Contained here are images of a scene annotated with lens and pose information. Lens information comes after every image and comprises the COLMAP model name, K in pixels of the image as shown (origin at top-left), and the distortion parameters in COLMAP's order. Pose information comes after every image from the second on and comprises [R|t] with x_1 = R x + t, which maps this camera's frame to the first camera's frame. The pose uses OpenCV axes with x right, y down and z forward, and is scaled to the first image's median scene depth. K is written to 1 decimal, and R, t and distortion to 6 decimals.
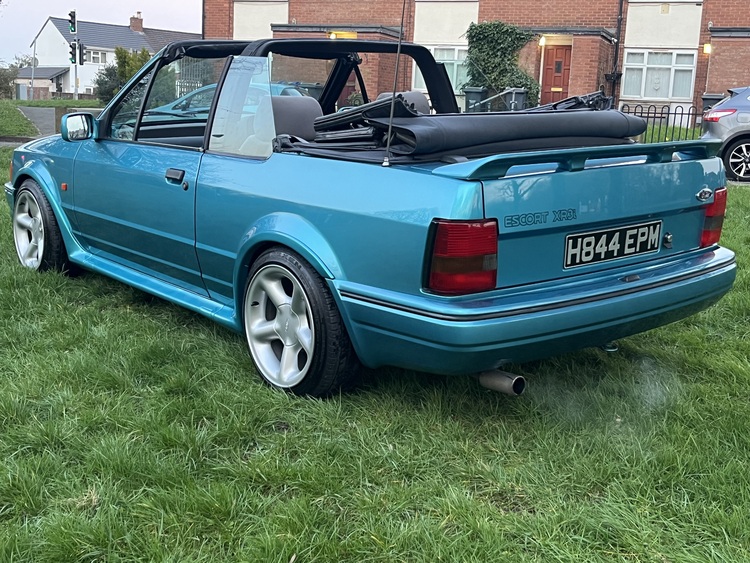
lens RADIAL K [[943.9, 0, 375.0], [0, 943.9, 281.5], [0, 0, 1]] dist [0.120039, -0.240726]
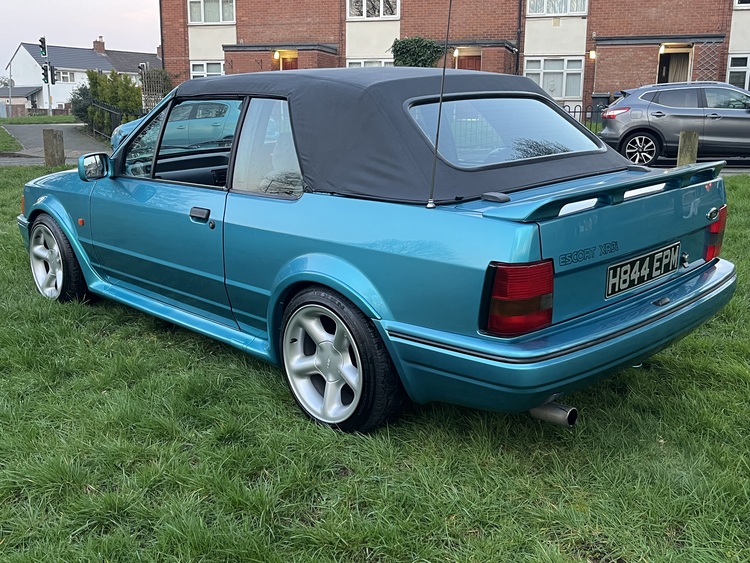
lens RADIAL K [[790.8, 0, 375.0], [0, 790.8, 281.5], [0, 0, 1]] dist [0.044797, 0.014086]
pose [[0.996020, -0.054009, 0.070907, -0.094593], [0.051748, 0.998103, 0.033342, -0.063288], [-0.072574, -0.029540, 0.996926, 0.138662]]
